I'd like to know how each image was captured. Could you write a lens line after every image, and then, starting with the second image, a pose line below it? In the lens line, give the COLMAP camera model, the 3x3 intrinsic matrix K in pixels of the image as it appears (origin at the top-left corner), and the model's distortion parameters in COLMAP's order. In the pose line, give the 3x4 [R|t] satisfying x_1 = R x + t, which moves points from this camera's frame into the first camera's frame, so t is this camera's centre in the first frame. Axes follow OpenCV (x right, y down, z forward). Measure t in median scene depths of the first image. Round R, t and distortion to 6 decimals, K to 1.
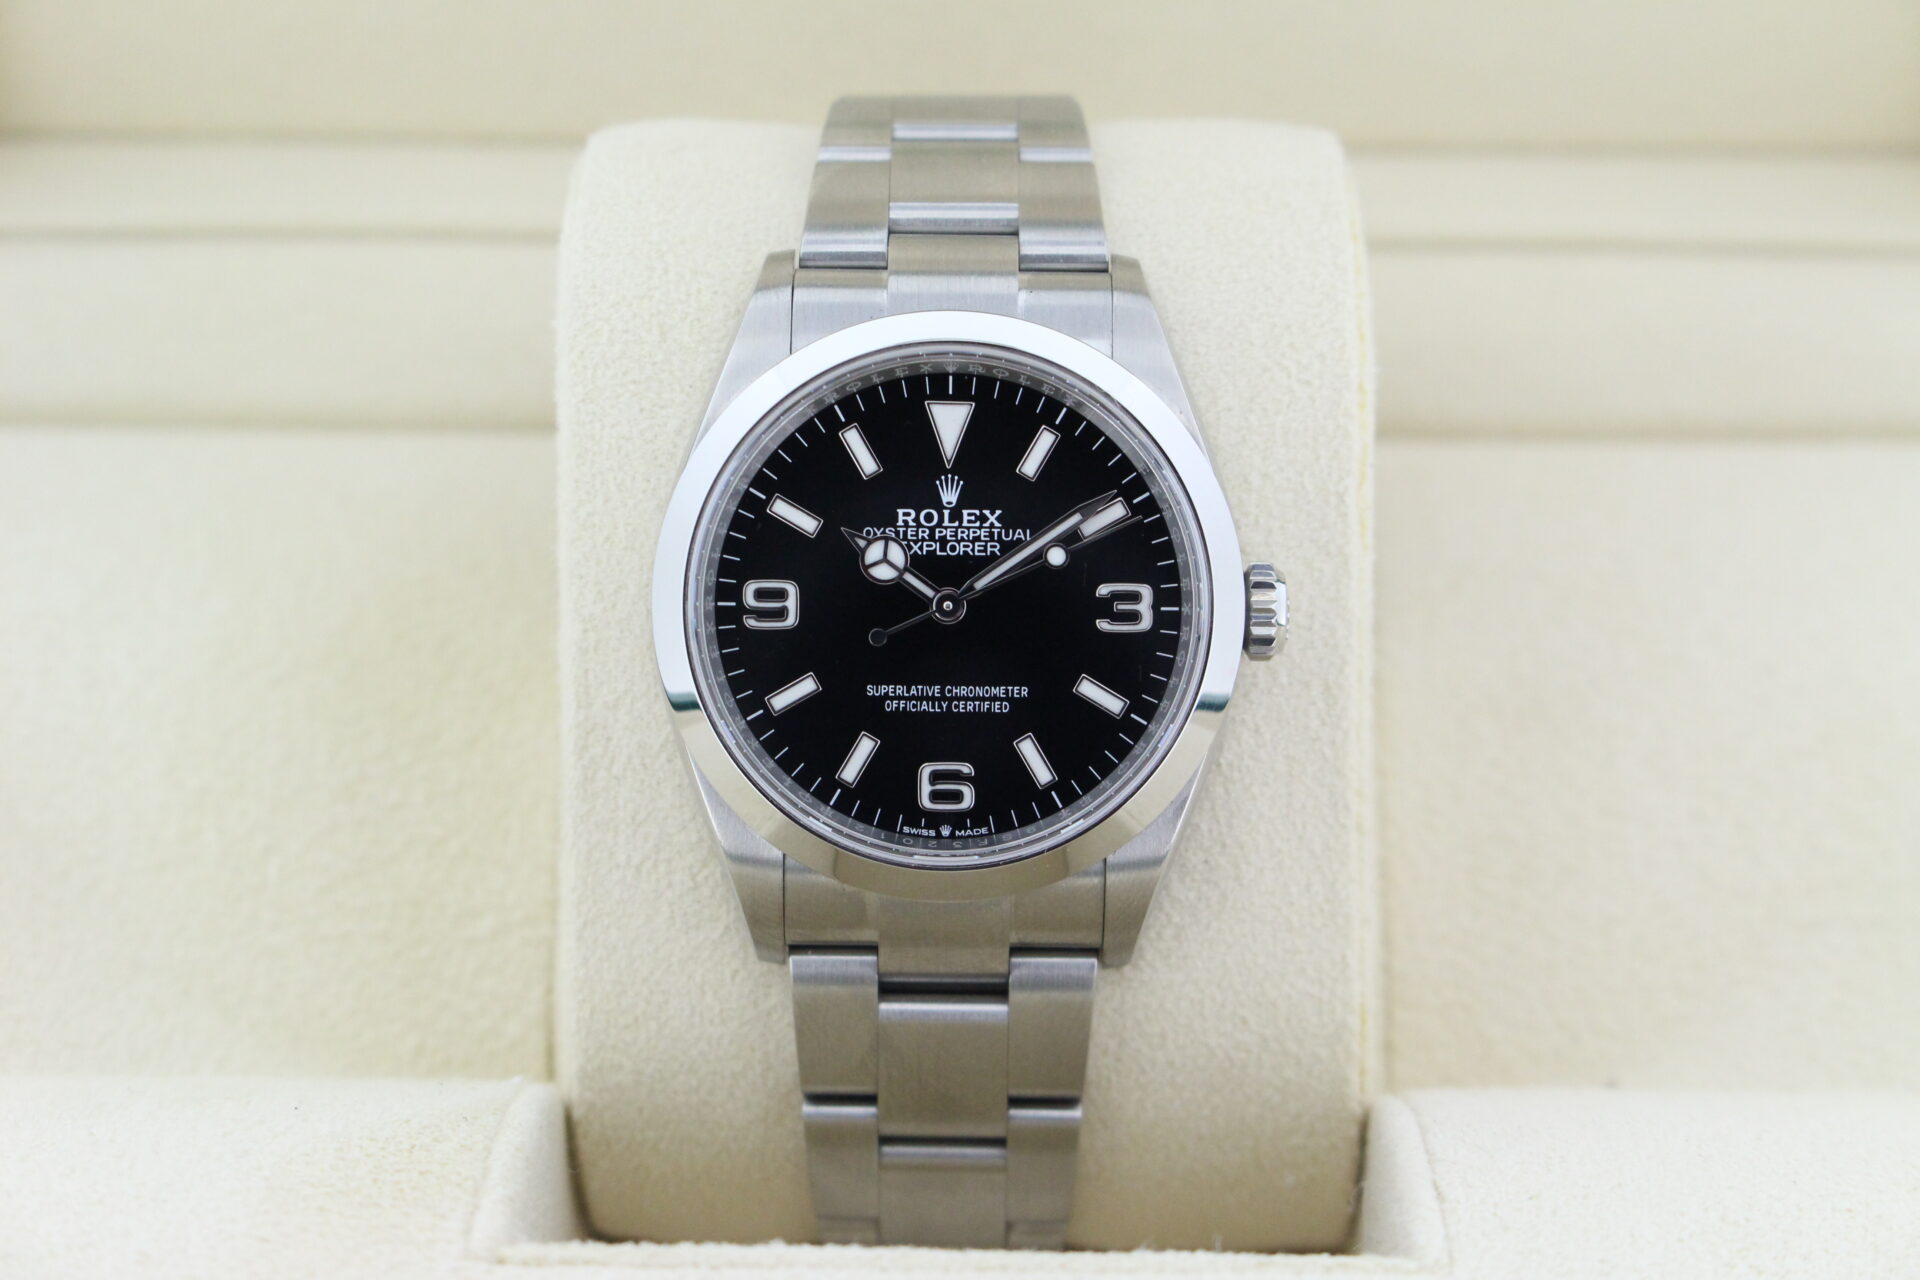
lens RADIAL K [[4750.0, 0, 941.0], [0, 4750.0, 618.2], [0, 0, 1]] dist [0.004023, 0.000000]
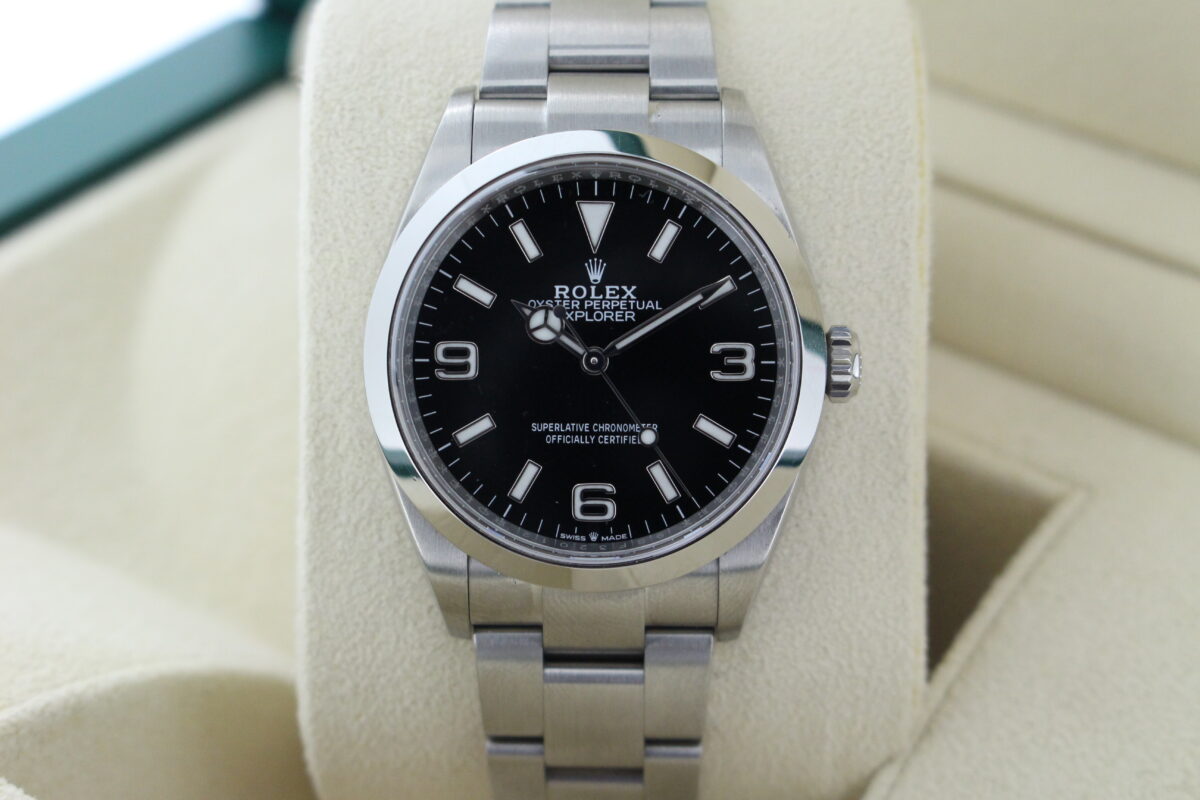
lens RADIAL K [[2968.7, 0, 602.7], [0, 2968.7, 404.6], [0, 0, 1]] dist [0.004023, 0.000000]
pose [[0.999926, -0.005057, -0.011101, 0.012447], [0.005252, 0.999830, 0.017681, -0.004970], [0.011010, -0.017738, 0.999782, 0.199688]]
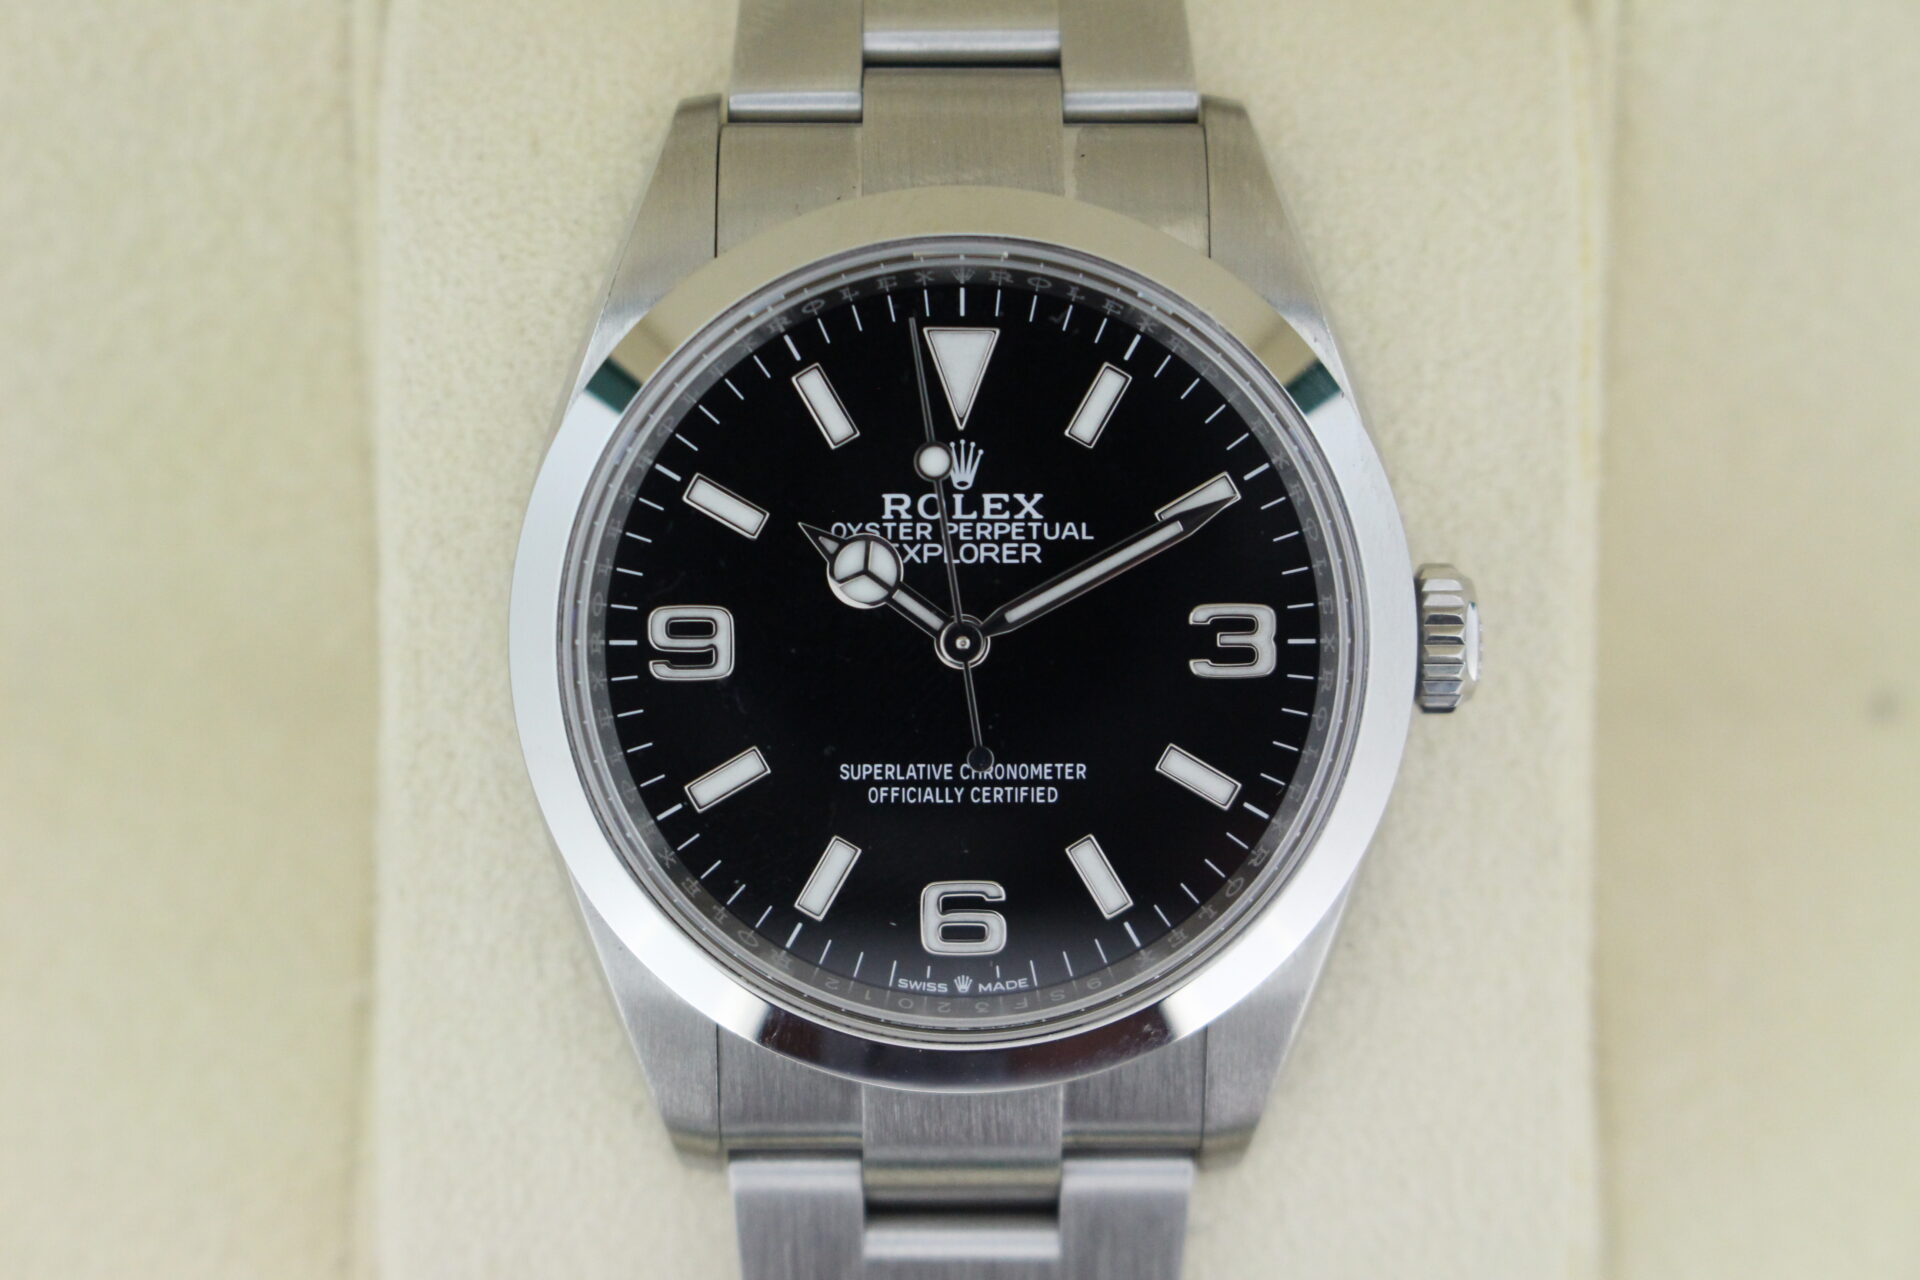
lens RADIAL K [[4750.0, 0, 970.8], [0, 4750.0, 620.2], [0, 0, 1]] dist [0.004023, 0.000000]
pose [[0.999800, -0.012577, 0.015525, -0.007468], [0.011738, 0.998525, 0.053004, -0.040074], [-0.016169, -0.052811, 0.998474, 0.348114]]
